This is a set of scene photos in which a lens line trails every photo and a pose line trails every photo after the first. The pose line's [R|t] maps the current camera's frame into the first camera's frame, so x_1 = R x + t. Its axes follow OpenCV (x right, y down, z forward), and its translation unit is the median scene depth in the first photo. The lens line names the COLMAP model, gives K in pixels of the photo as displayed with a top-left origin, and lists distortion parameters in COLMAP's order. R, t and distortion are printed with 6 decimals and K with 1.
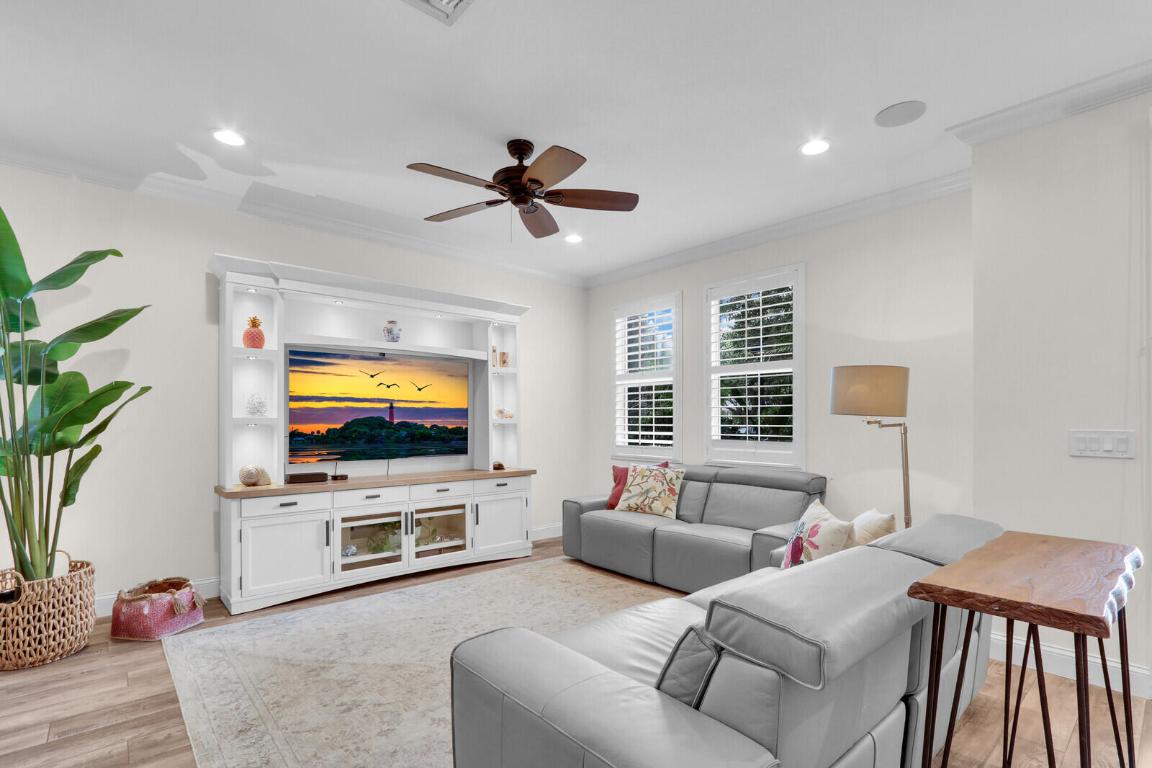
lens RADIAL K [[548.9, 0, 586.9], [0, 548.9, 423.1], [0, 0, 1]] dist [-0.017549, 0.000932]
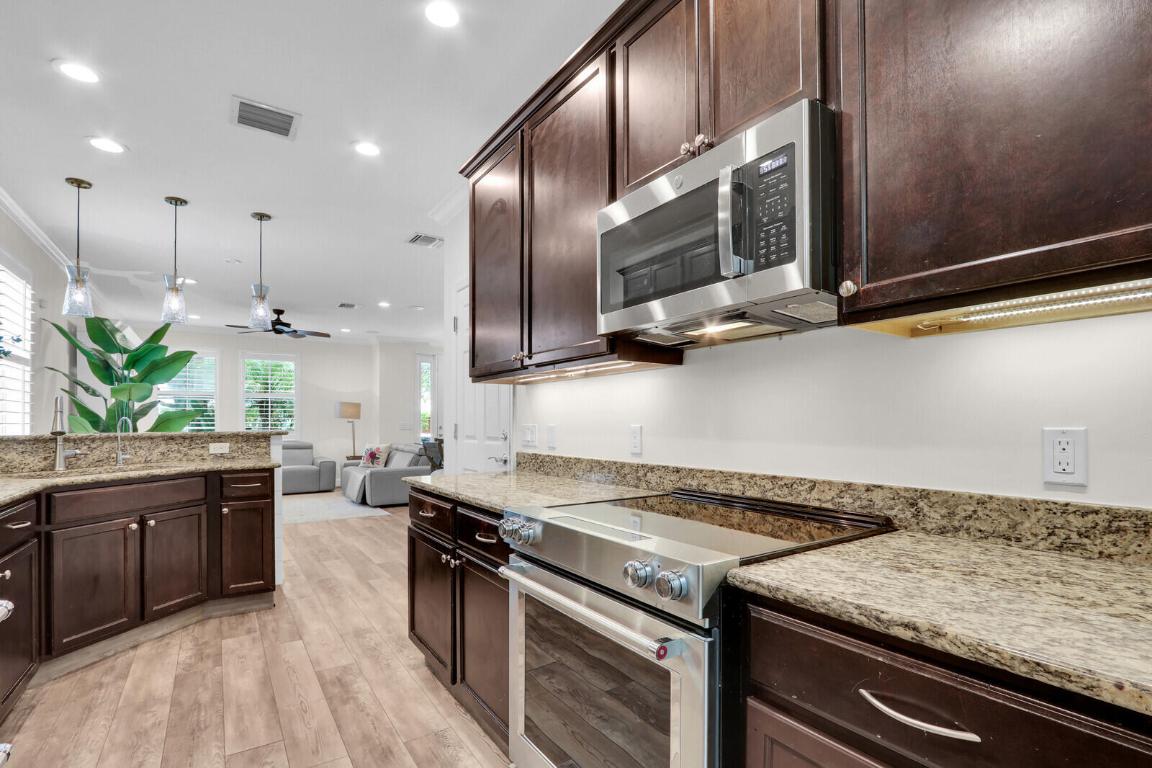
lens RADIAL K [[548.9, 0, 586.9], [0, 548.9, 423.1], [0, 0, 1]] dist [-0.017549, 0.000932]
pose [[0.131090, -0.002991, 0.991366, -1.842704], [0.005115, 0.999984, 0.002340, 0.007449], [-0.991357, 0.004764, 0.131103, -0.553740]]
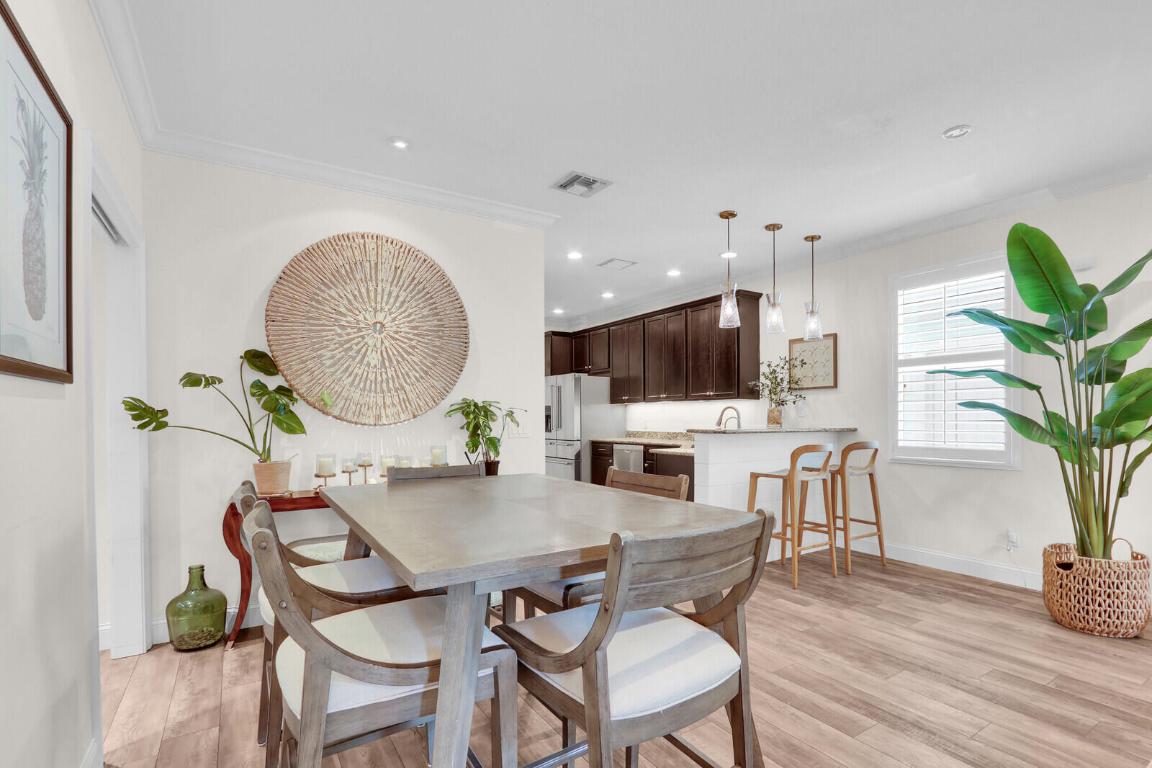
lens RADIAL K [[548.9, 0, 586.9], [0, 548.9, 423.1], [0, 0, 1]] dist [-0.017549, 0.000932]
pose [[-0.158410, 0.007731, -0.987343, 0.172990], [-0.000514, 0.999969, 0.007912, 0.000586], [0.987373, 0.001761, -0.158401, 0.093735]]
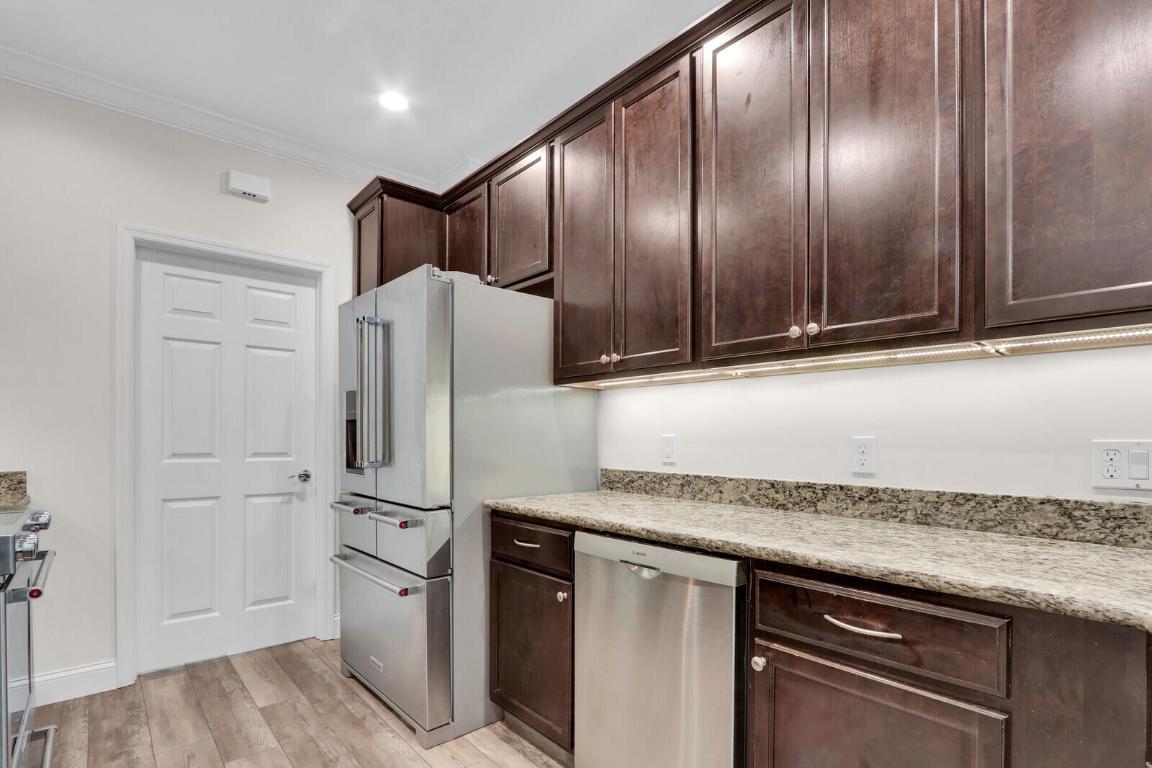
lens RADIAL K [[548.9, 0, 586.9], [0, 548.9, 423.1], [0, 0, 1]] dist [-0.017549, 0.000932]
pose [[-0.004484, -0.026832, -0.999630, -1.120999], [-0.006617, 0.999619, -0.026802, 0.007037], [0.999968, 0.006495, -0.004660, -0.088213]]
